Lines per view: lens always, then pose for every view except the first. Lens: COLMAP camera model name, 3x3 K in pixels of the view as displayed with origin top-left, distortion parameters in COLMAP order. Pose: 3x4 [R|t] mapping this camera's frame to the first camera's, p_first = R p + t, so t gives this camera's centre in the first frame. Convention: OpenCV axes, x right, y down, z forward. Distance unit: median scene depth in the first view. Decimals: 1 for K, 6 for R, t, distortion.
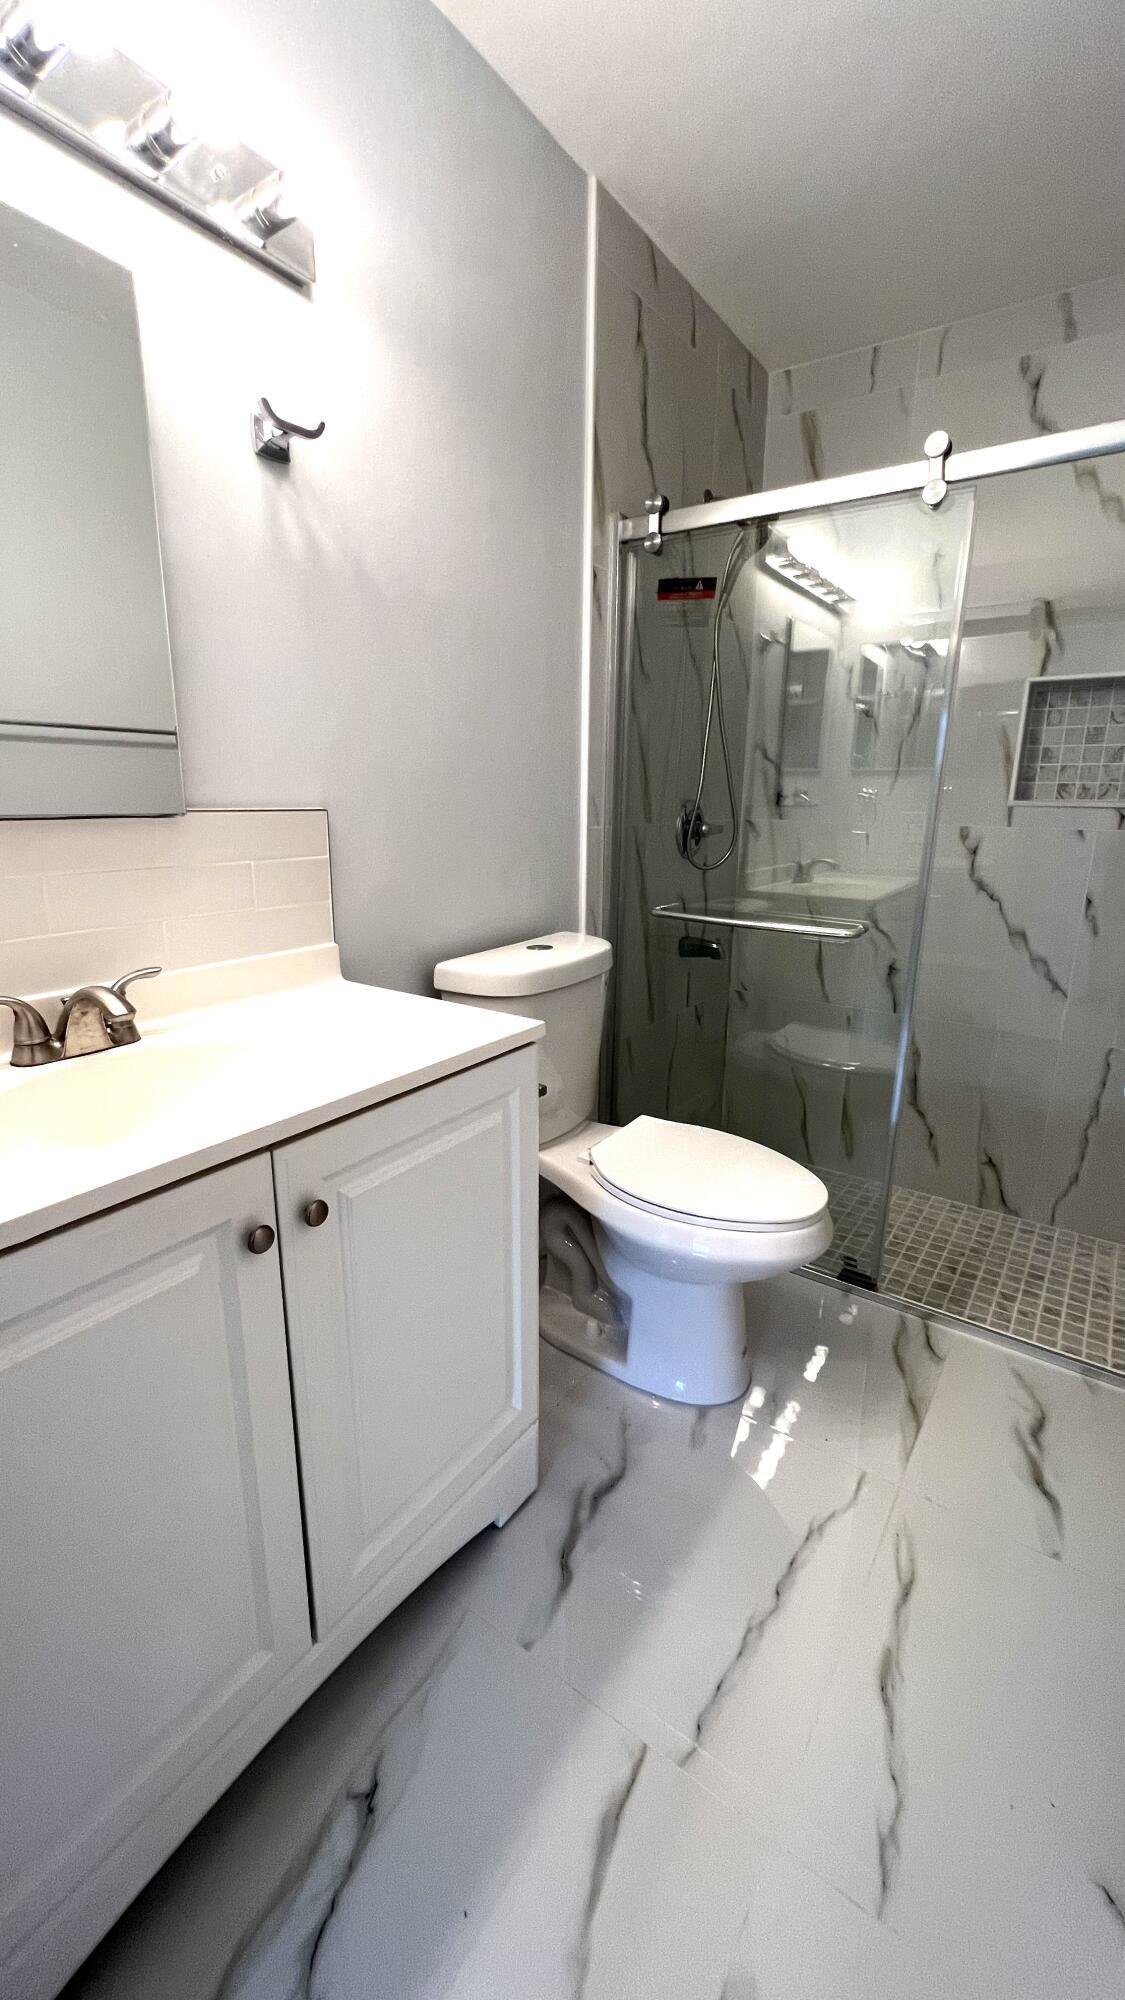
lens RADIAL K [[803.5, 0, 571.1], [0, 803.5, 996.3], [0, 0, 1]] dist [-0.003775, 0.001077]
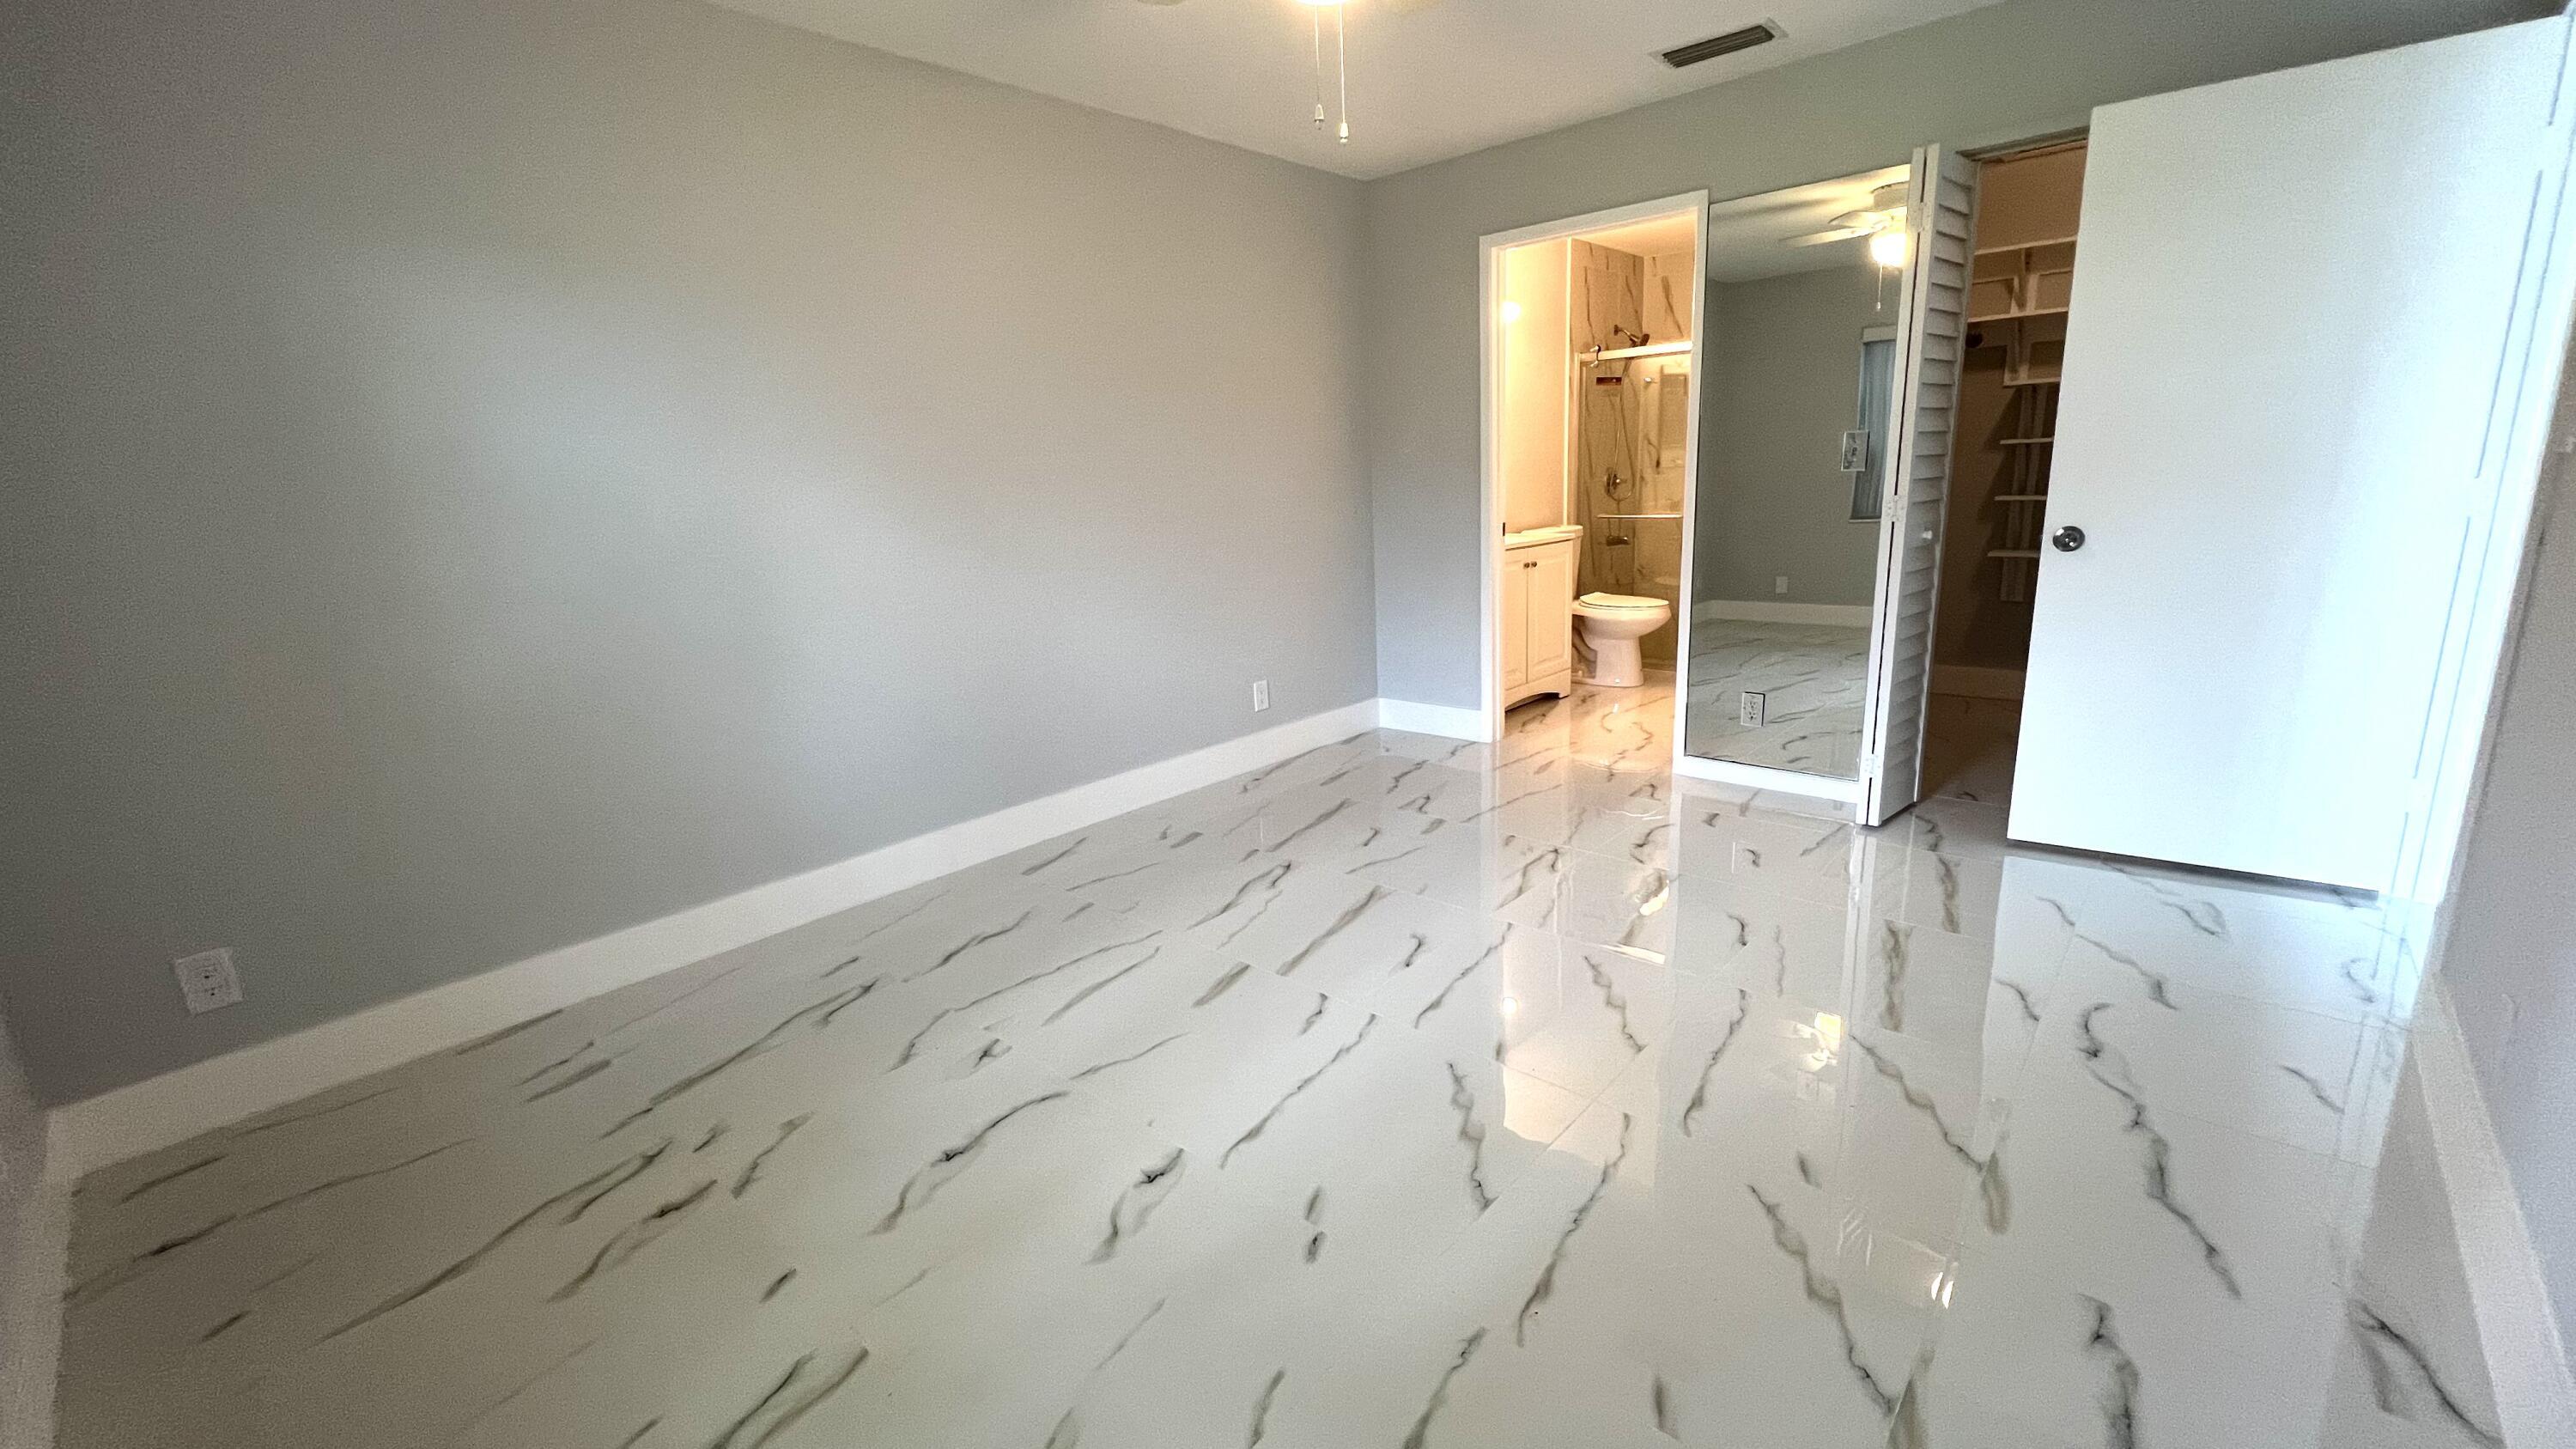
lens RADIAL K [[1035.1, 0, 1281.4], [0, 1035.1, 713.6], [0, 0, 1]] dist [-0.003775, 0.001077]
pose [[0.989784, -0.023008, -0.140708, -0.418680], [0.020039, 0.999546, -0.022479, 0.545281], [0.141161, 0.019430, 0.989796, -2.202619]]
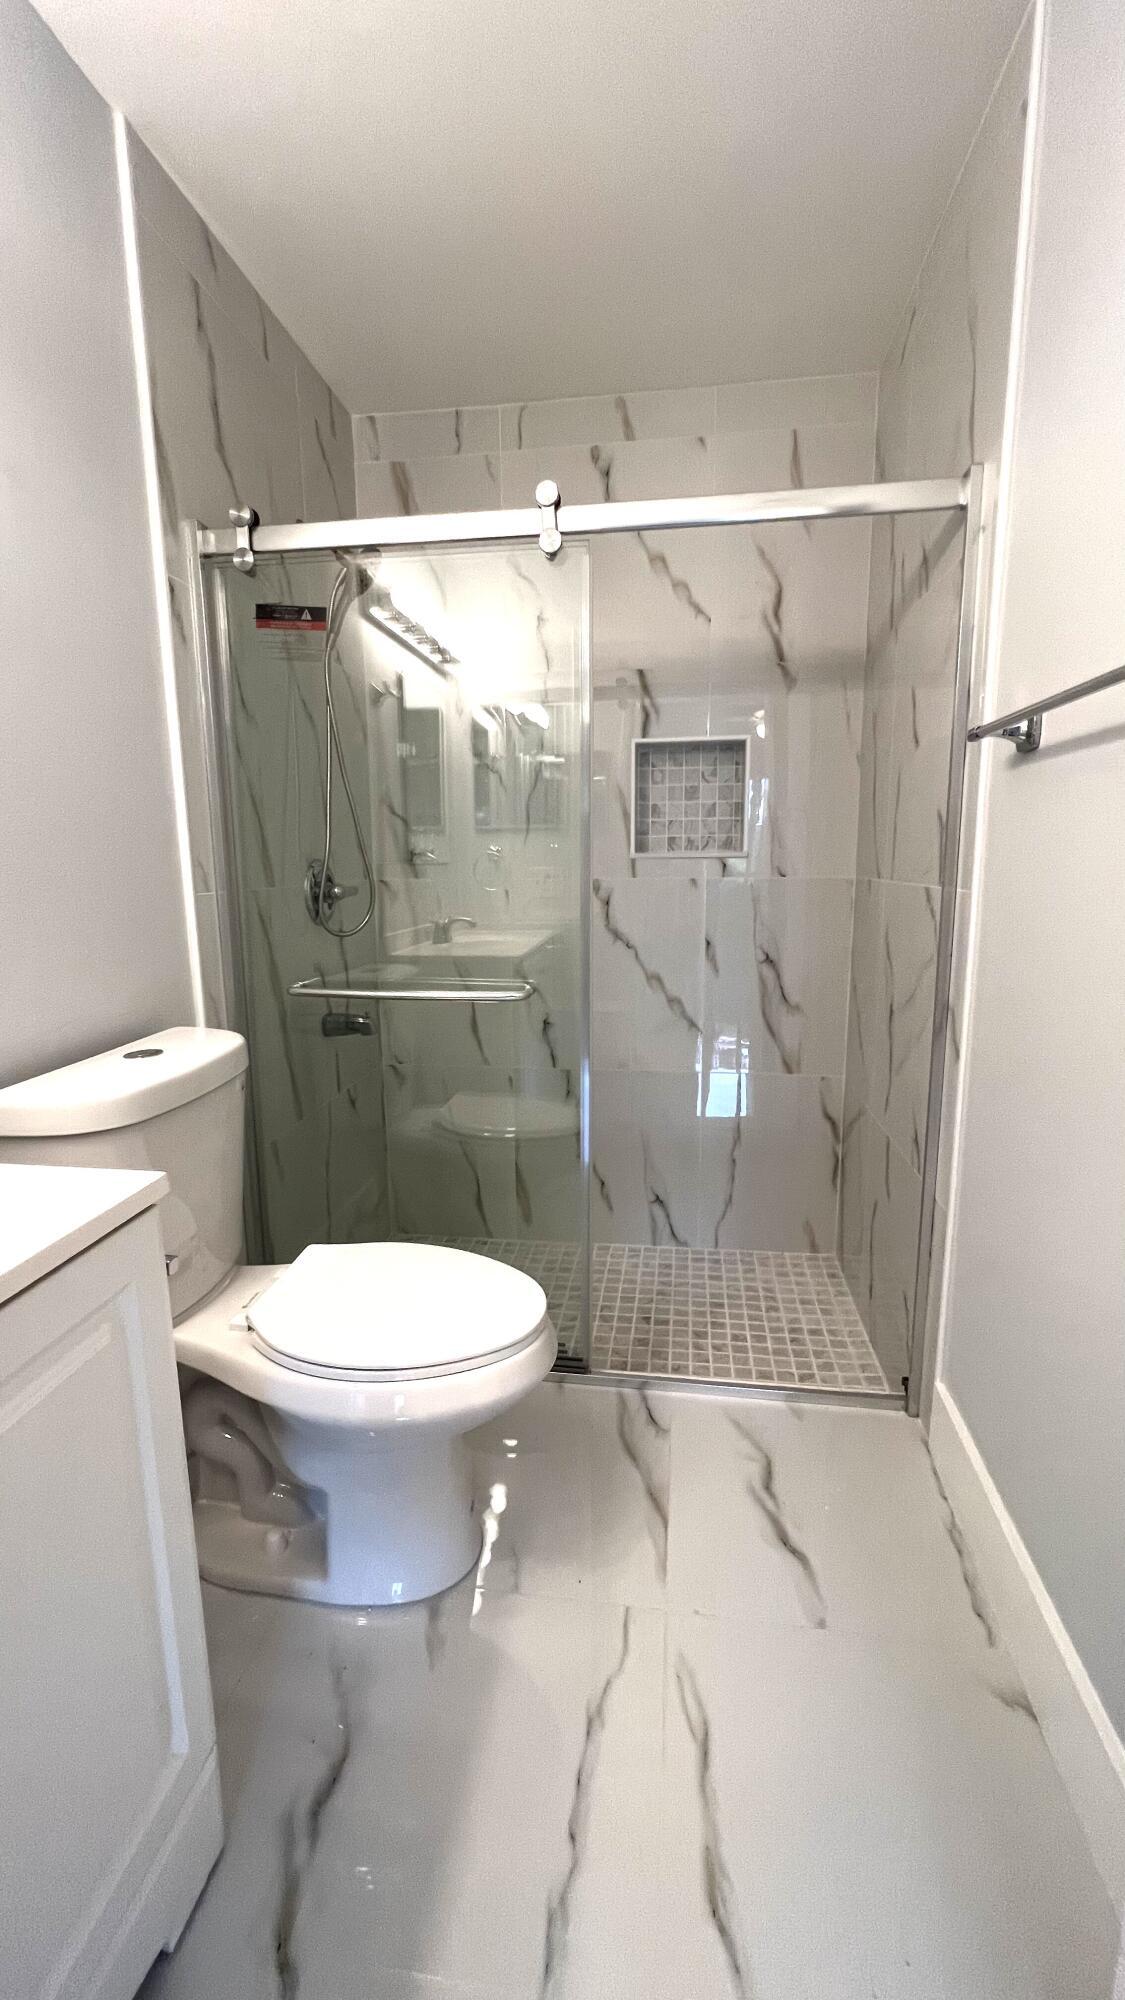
lens RADIAL K [[803.5, 0, 568.6], [0, 803.5, 995.1], [0, 0, 1]] dist [-0.003775, 0.001077]
pose [[0.893087, -0.096148, 0.439490, -0.008183], [0.129721, 0.990440, -0.046925, -0.026112], [-0.430776, 0.098919, 0.897021, 0.136101]]
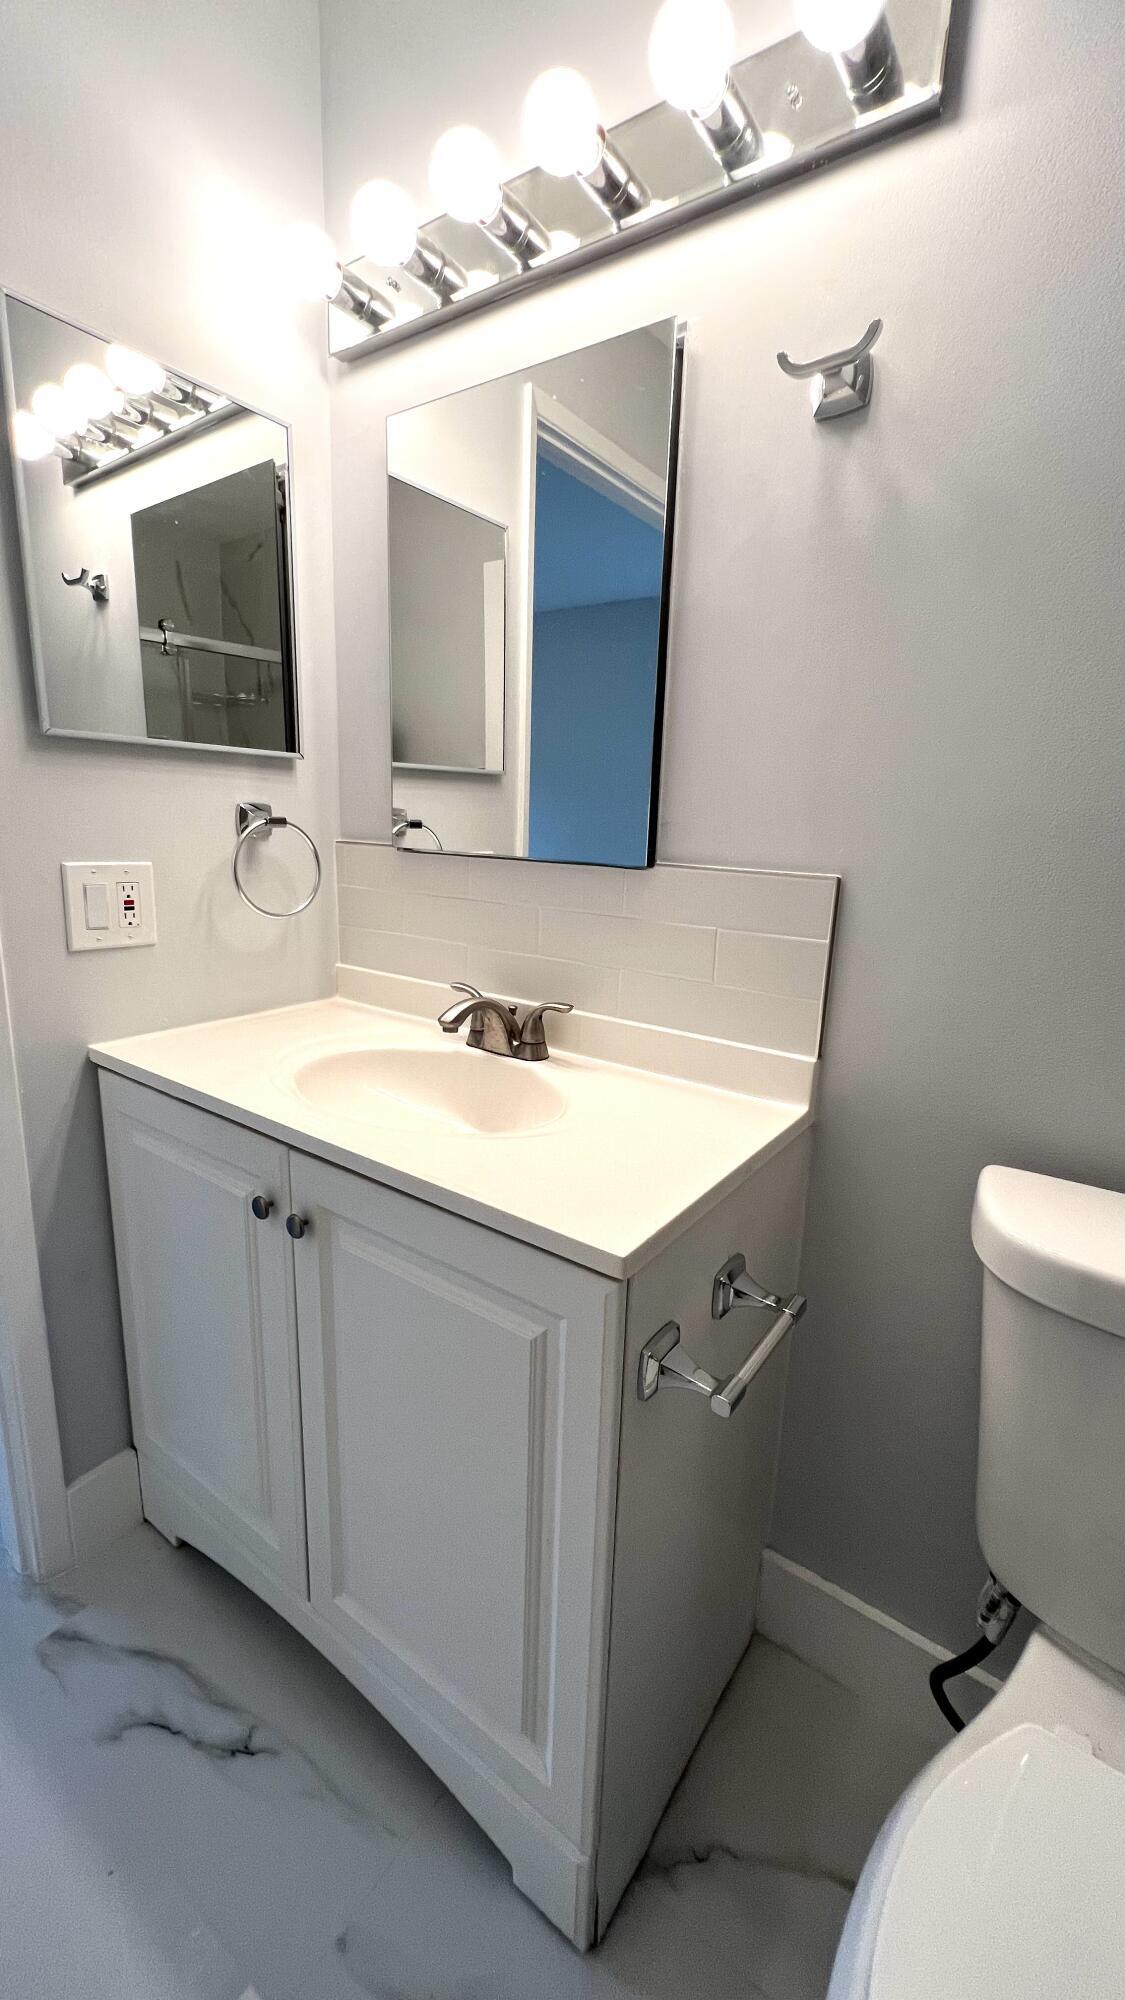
lens RADIAL K [[803.5, 0, 562.2], [0, 803.5, 992.8], [0, 0, 1]] dist [-0.003775, 0.001077]
pose [[-0.010048, 0.207141, -0.978260, 0.302962], [-0.279840, 0.938636, 0.201625, -0.154303], [0.959994, 0.275782, 0.048535, 0.550209]]
